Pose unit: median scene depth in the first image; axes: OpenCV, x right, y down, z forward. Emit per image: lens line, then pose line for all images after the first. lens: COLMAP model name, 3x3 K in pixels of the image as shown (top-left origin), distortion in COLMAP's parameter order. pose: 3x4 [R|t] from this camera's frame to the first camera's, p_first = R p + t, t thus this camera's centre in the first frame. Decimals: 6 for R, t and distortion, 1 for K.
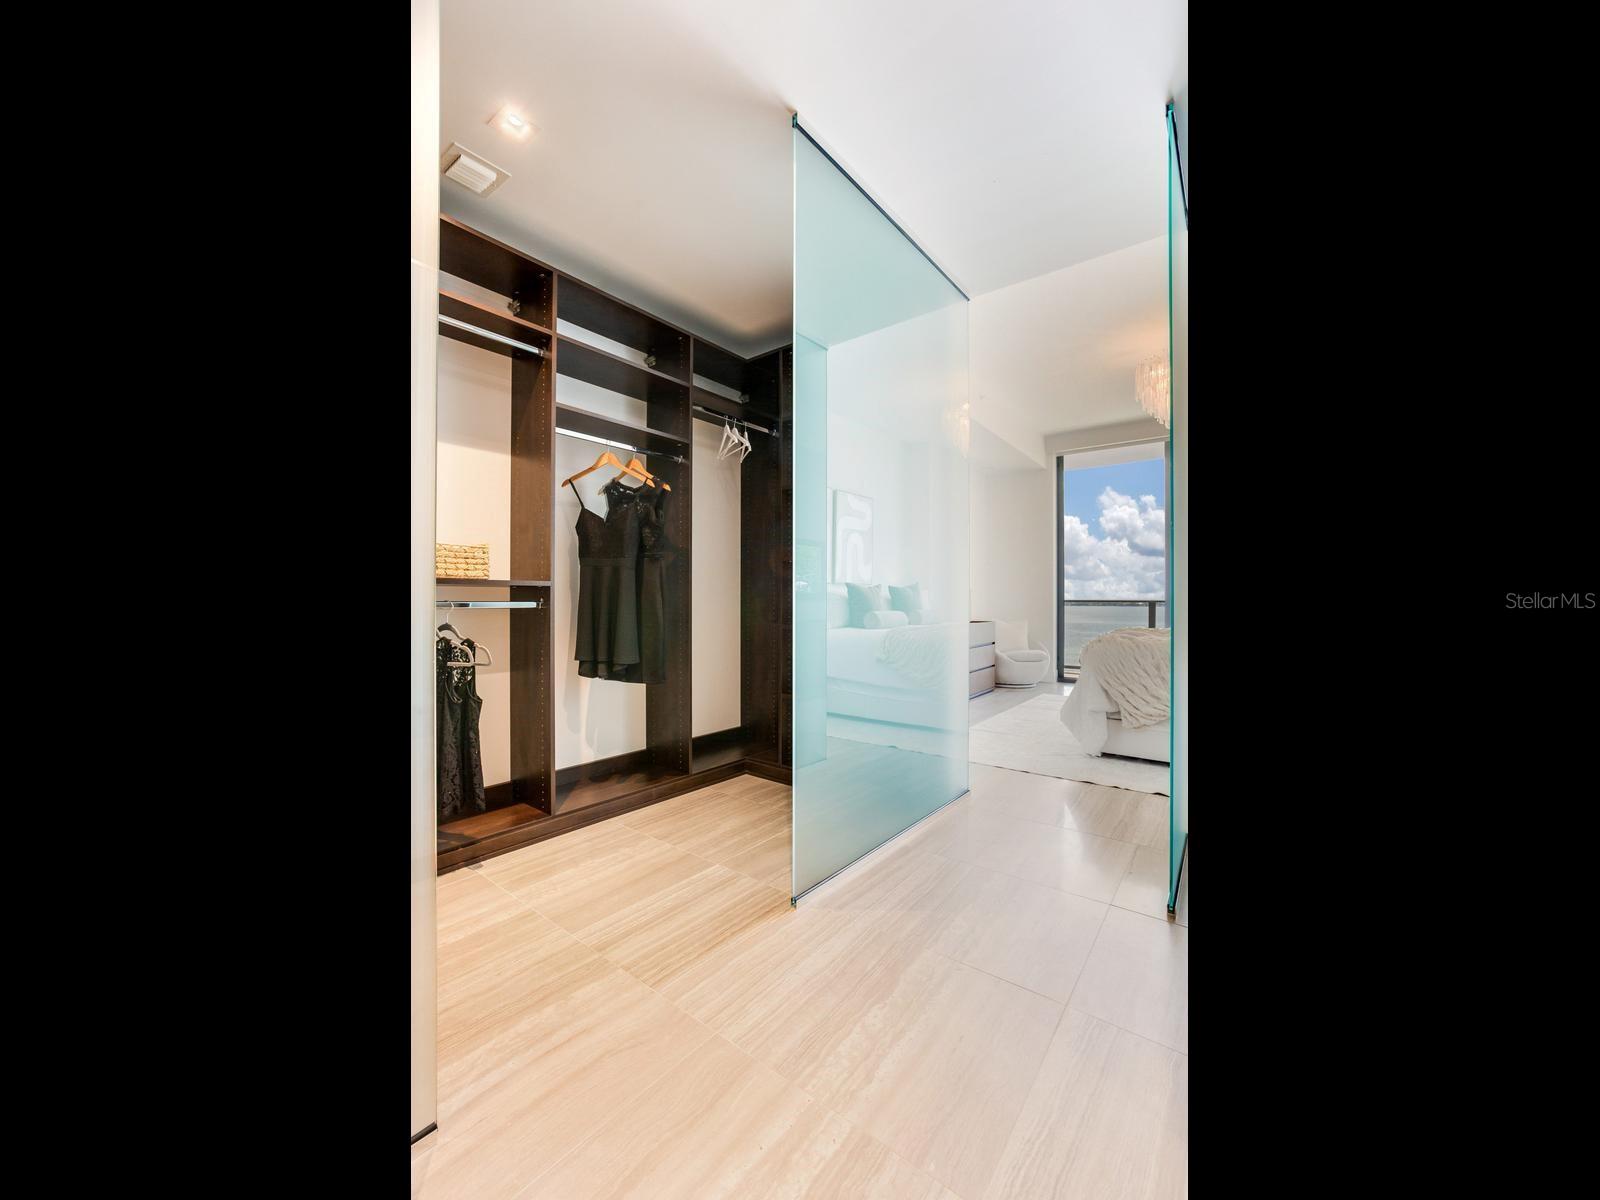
lens RADIAL K [[581.9, 0, 785.5], [0, 581.9, 604.0], [0, 0, 1]] dist [0.001520, 0.000320]
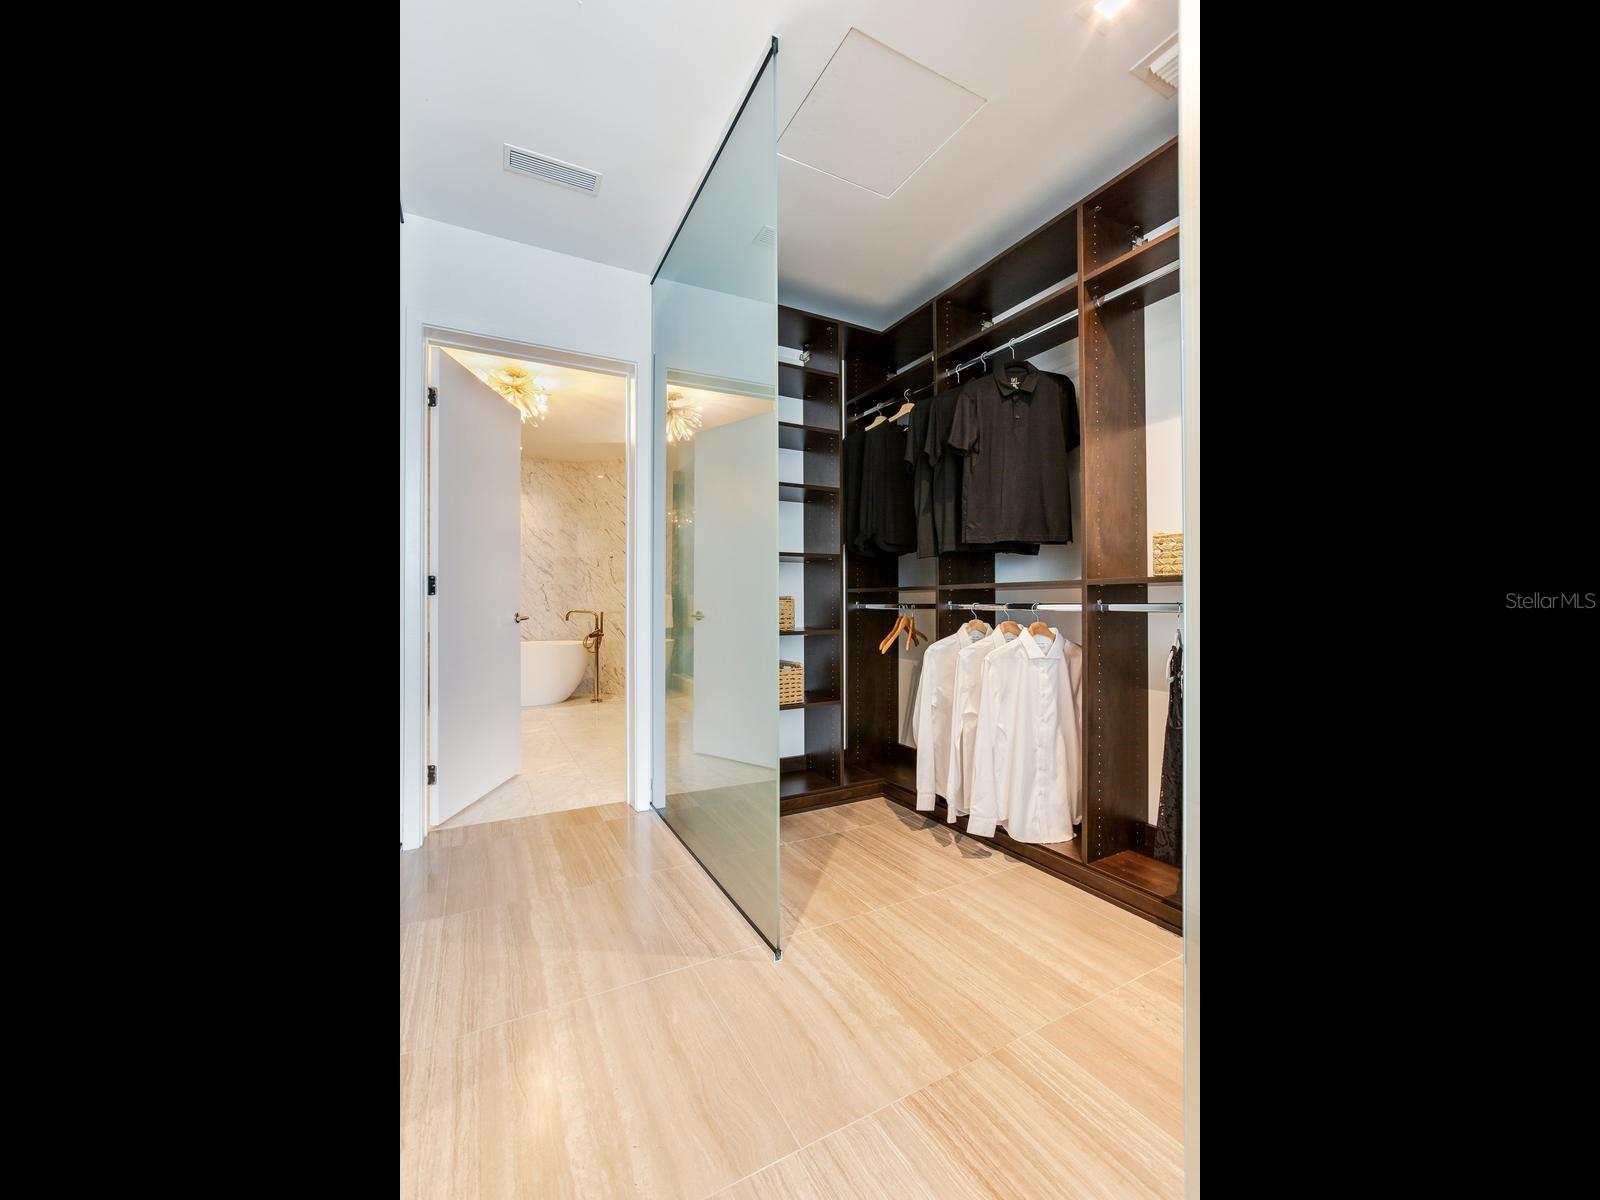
lens RADIAL K [[581.9, 0, 785.5], [0, 581.9, 604.0], [0, 0, 1]] dist [0.001520, 0.000320]
pose [[-0.399032, -0.005929, -0.916918, 0.617888], [-0.001803, 0.999982, -0.005682, 0.006300], [0.916935, -0.000614, -0.399035, 1.300664]]
